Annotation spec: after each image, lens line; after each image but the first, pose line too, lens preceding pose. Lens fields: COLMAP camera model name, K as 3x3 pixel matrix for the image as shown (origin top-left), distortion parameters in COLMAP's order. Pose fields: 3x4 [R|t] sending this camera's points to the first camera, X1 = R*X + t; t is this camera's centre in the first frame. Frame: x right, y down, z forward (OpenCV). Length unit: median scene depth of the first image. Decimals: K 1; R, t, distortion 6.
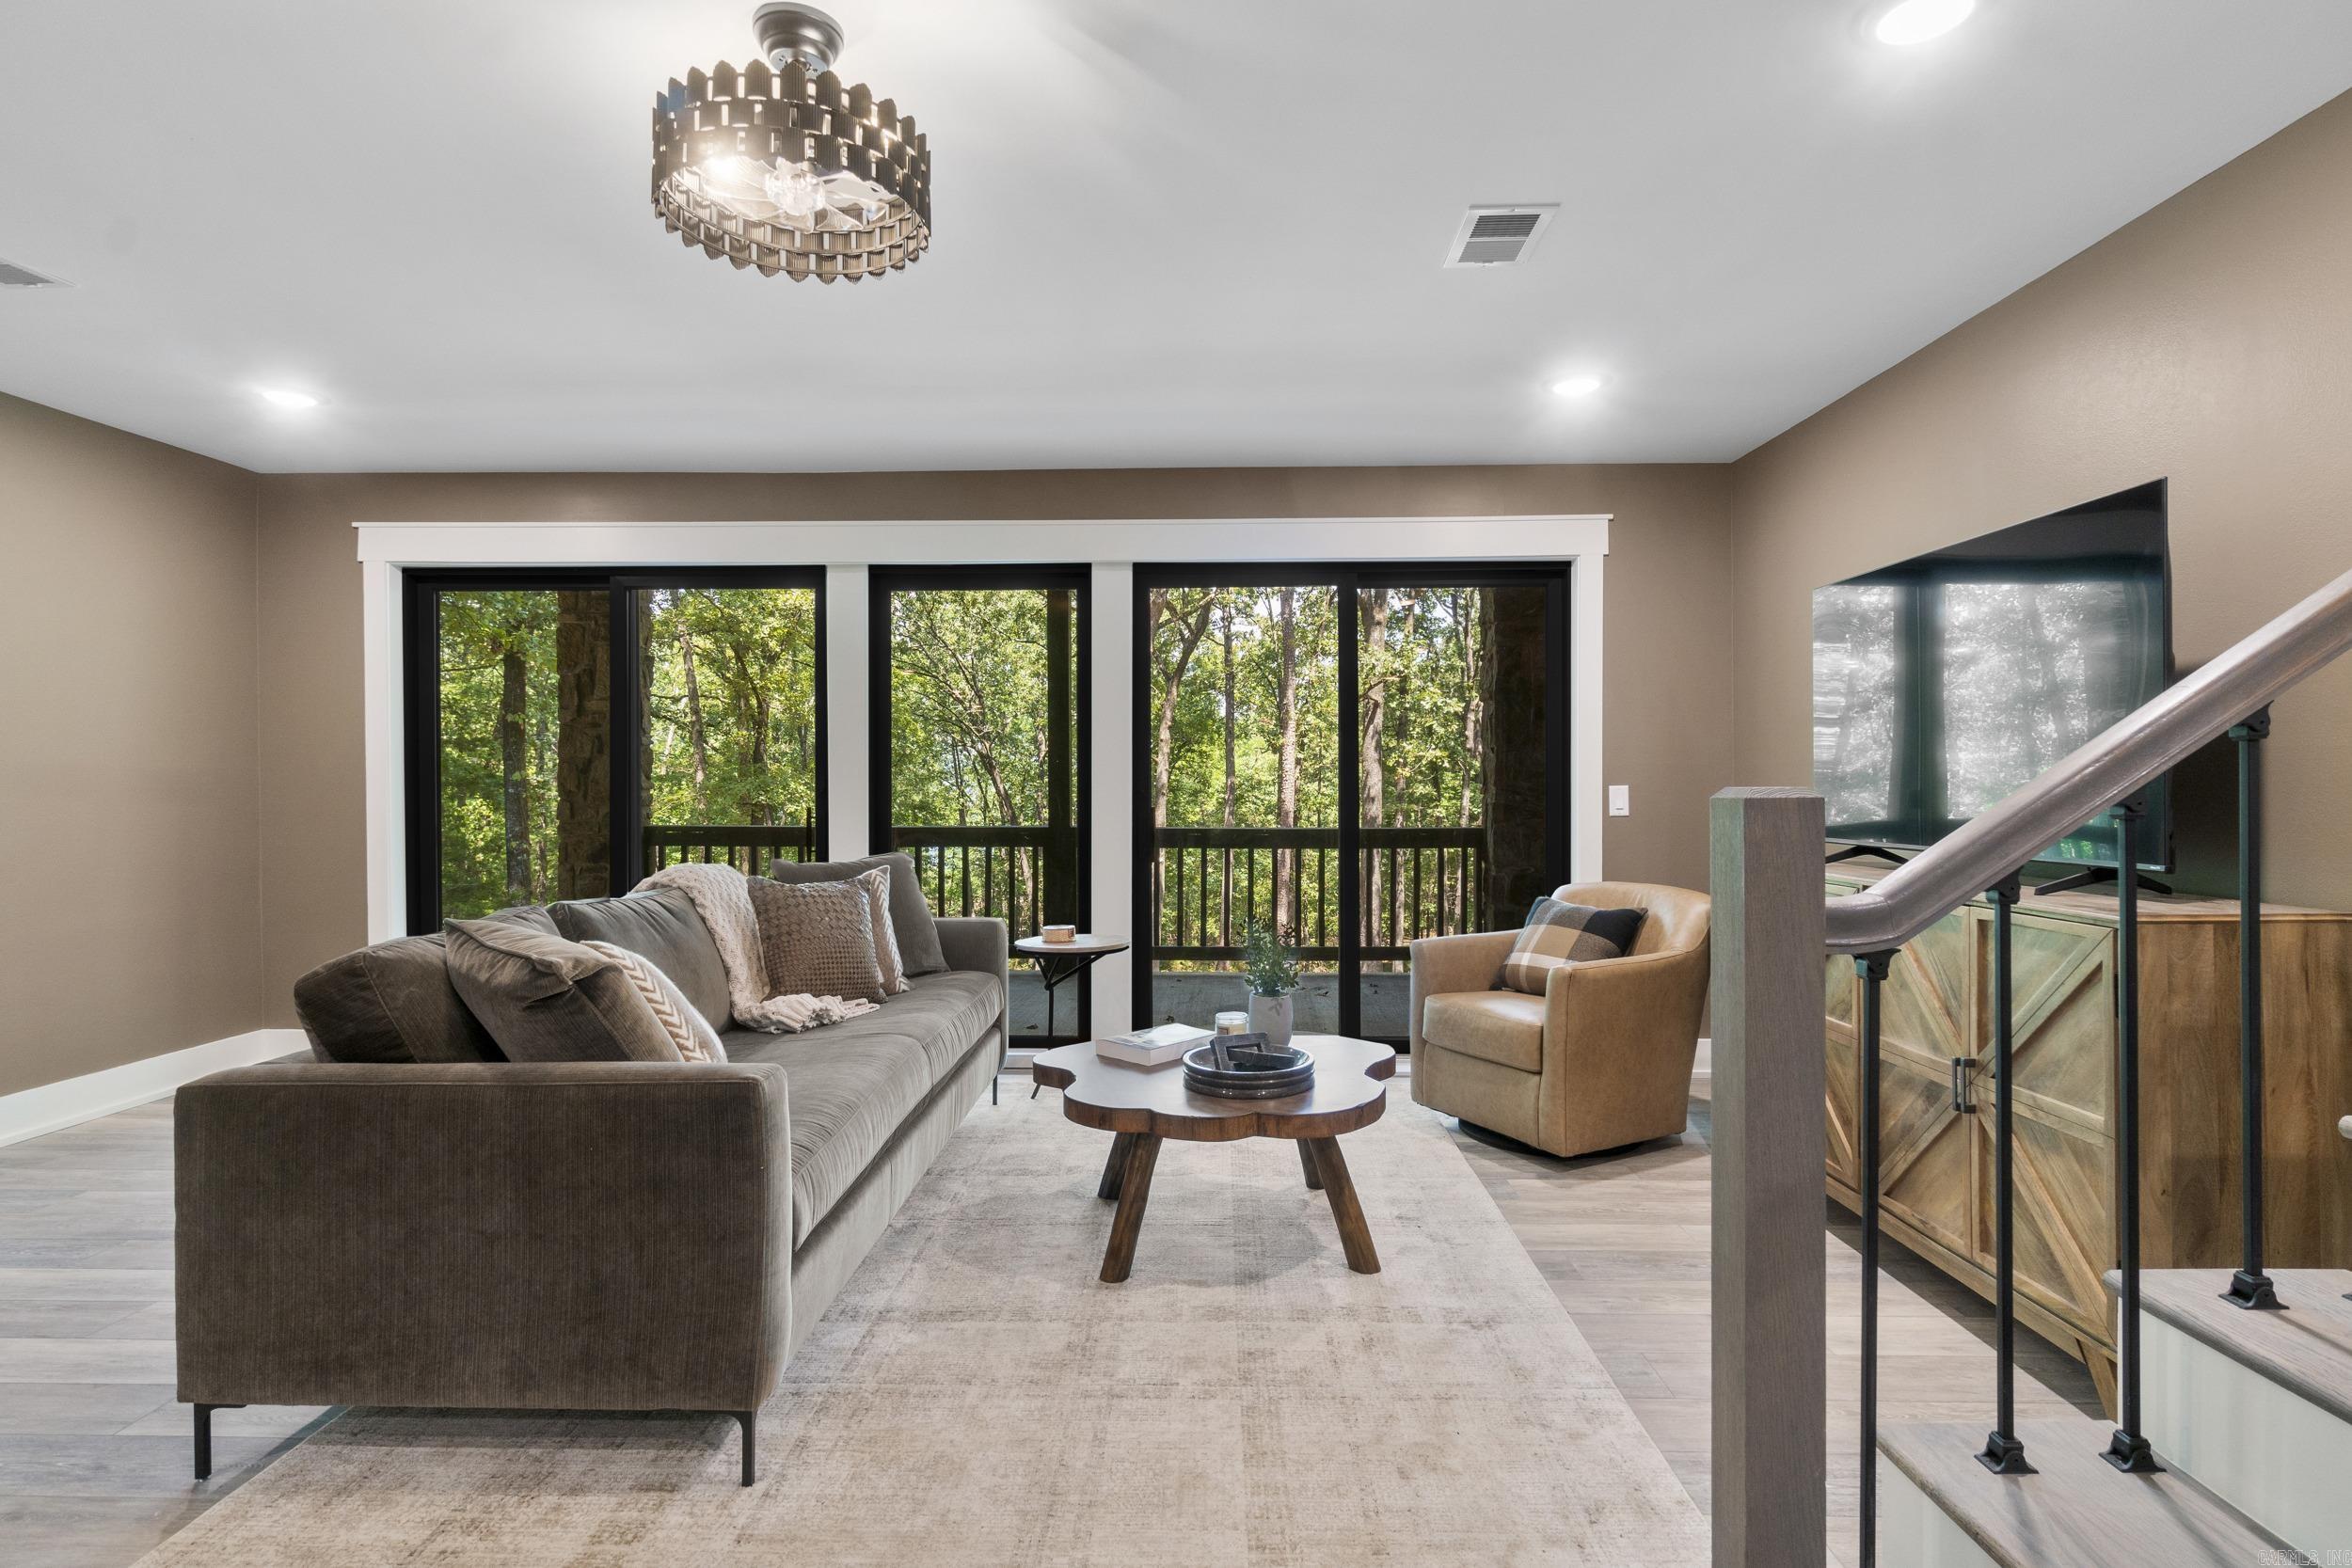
lens RADIAL K [[1184.0, 0, 1166.0], [0, 1184.0, 782.5], [0, 0, 1]] dist [-0.003256, -0.000556]
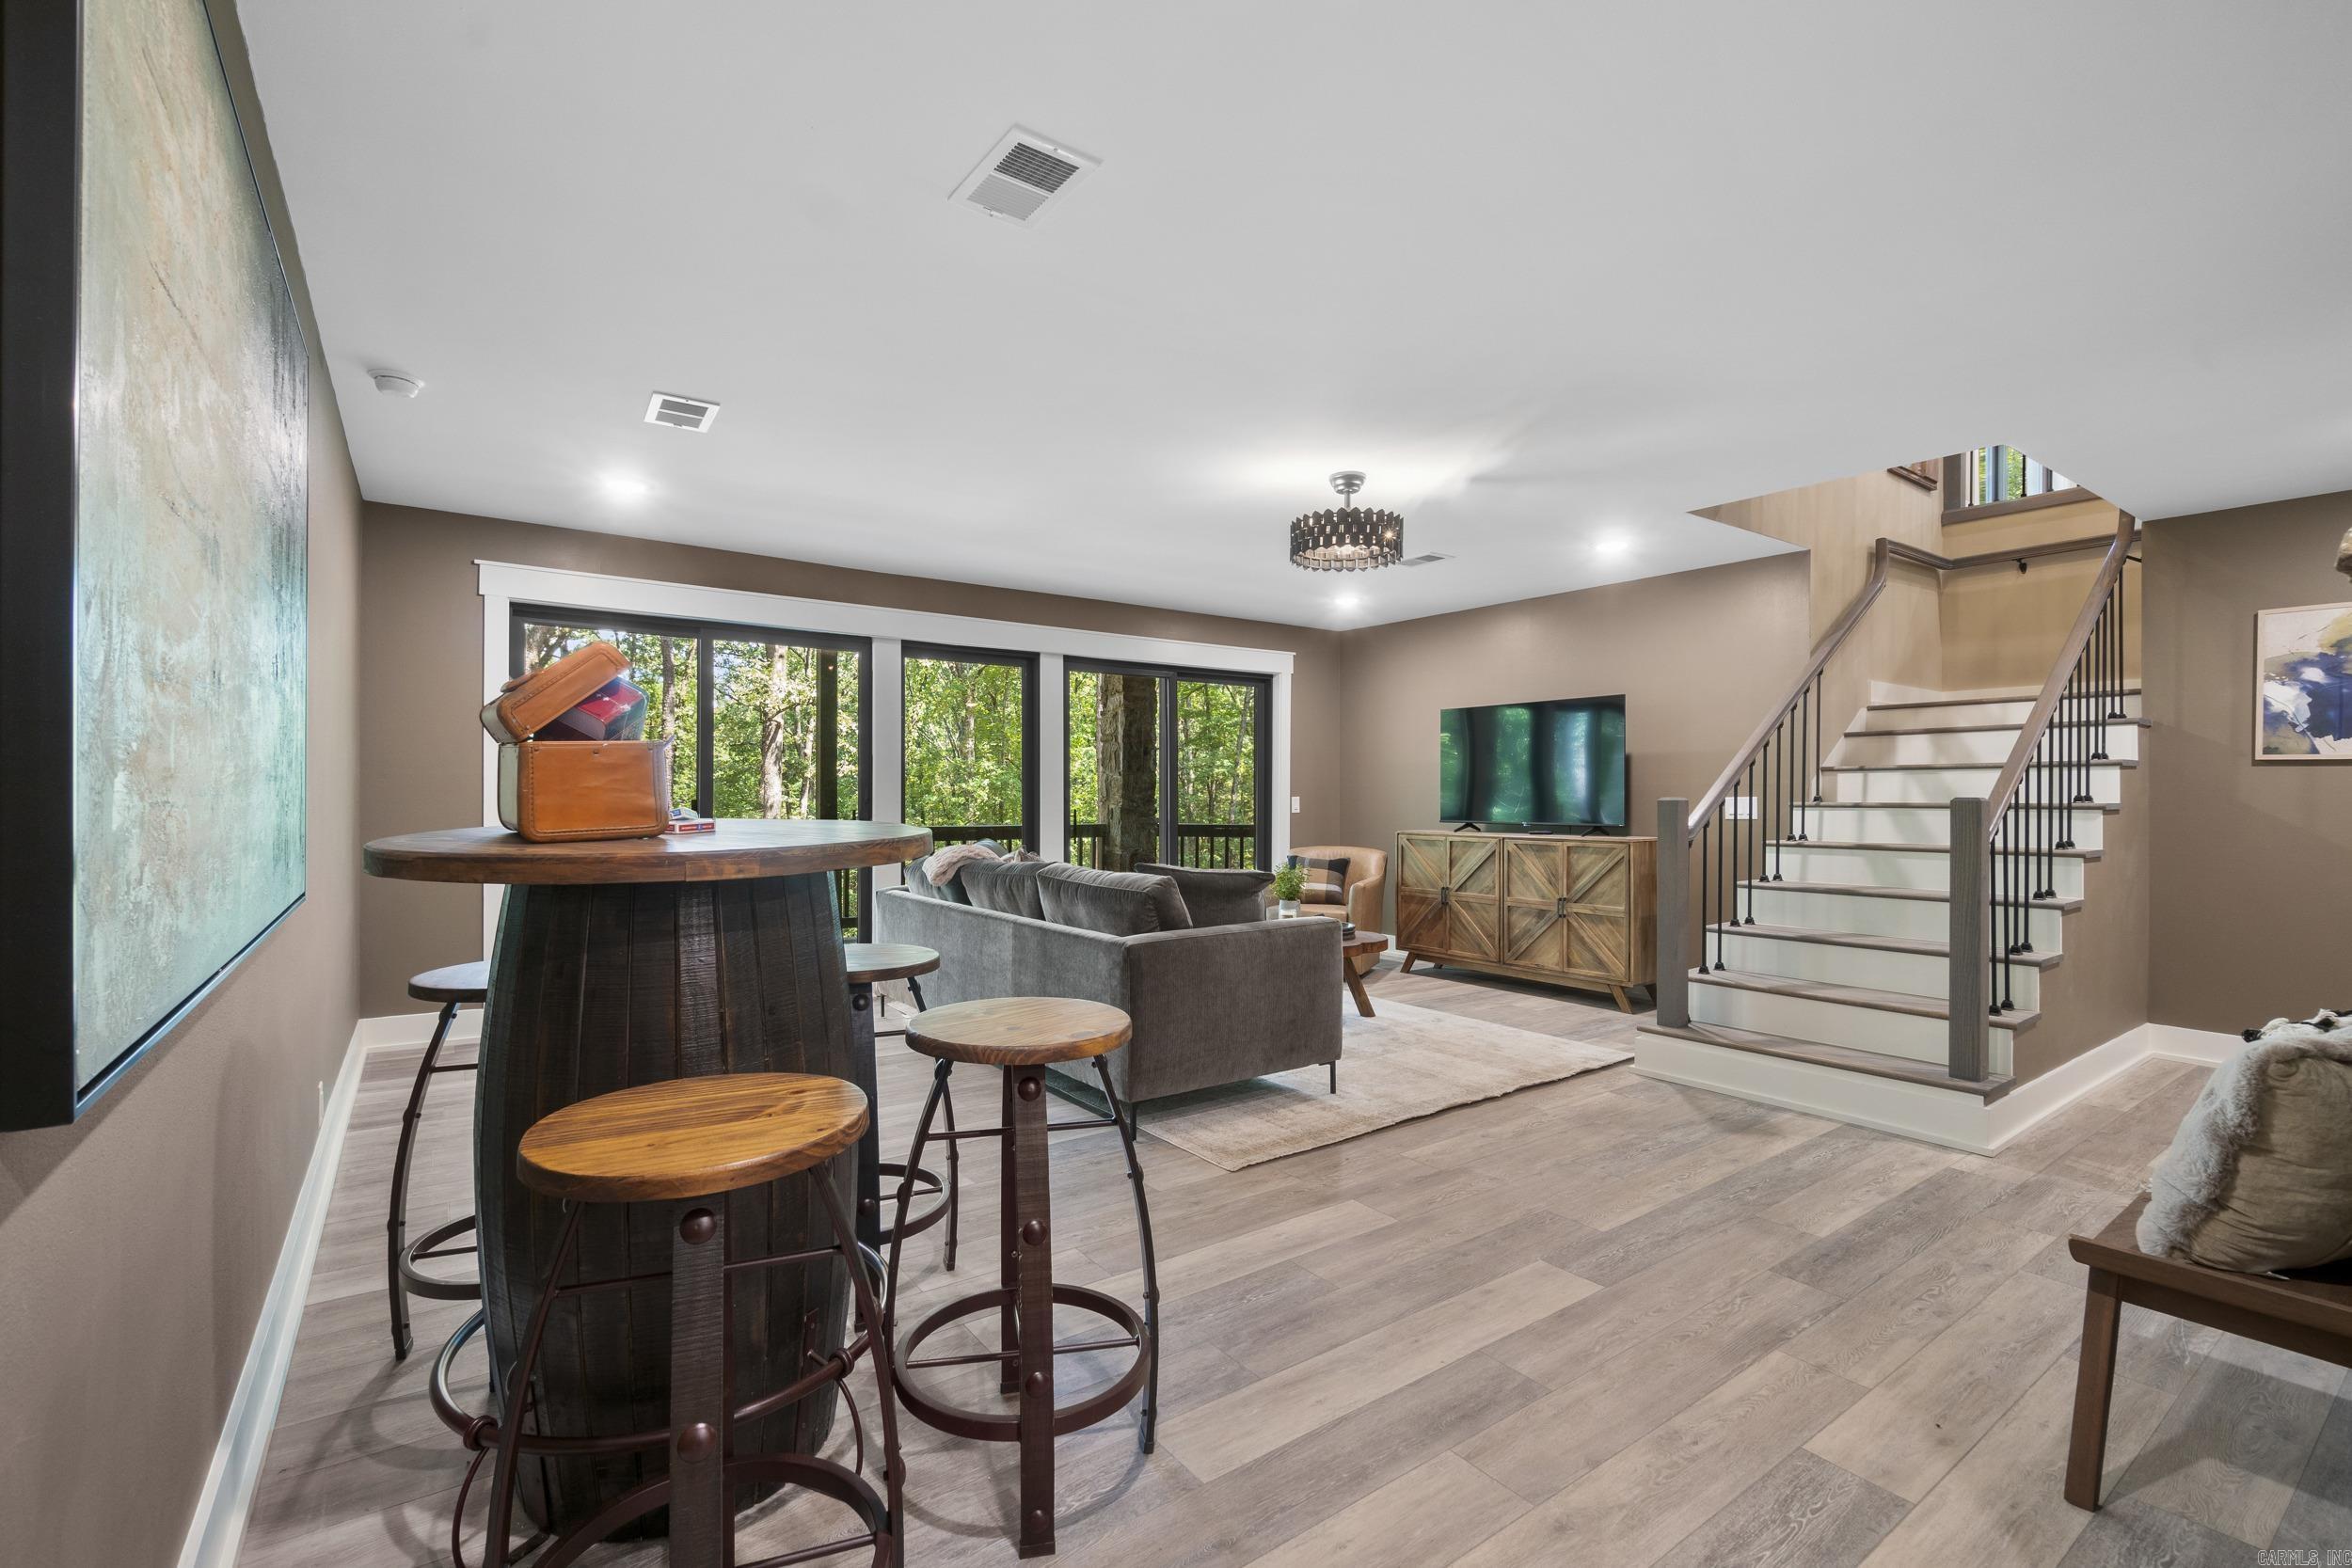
lens RADIAL K [[1020.0, 0, 1160.3], [0, 1020.0, 784.0], [0, 0, 1]] dist [-0.000893, -0.000228]
pose [[0.803122, 0.011723, 0.595700, -0.759027], [-0.006444, 0.999919, -0.010991, 0.001440], [-0.595780, 0.004989, 0.803132, -0.175924]]
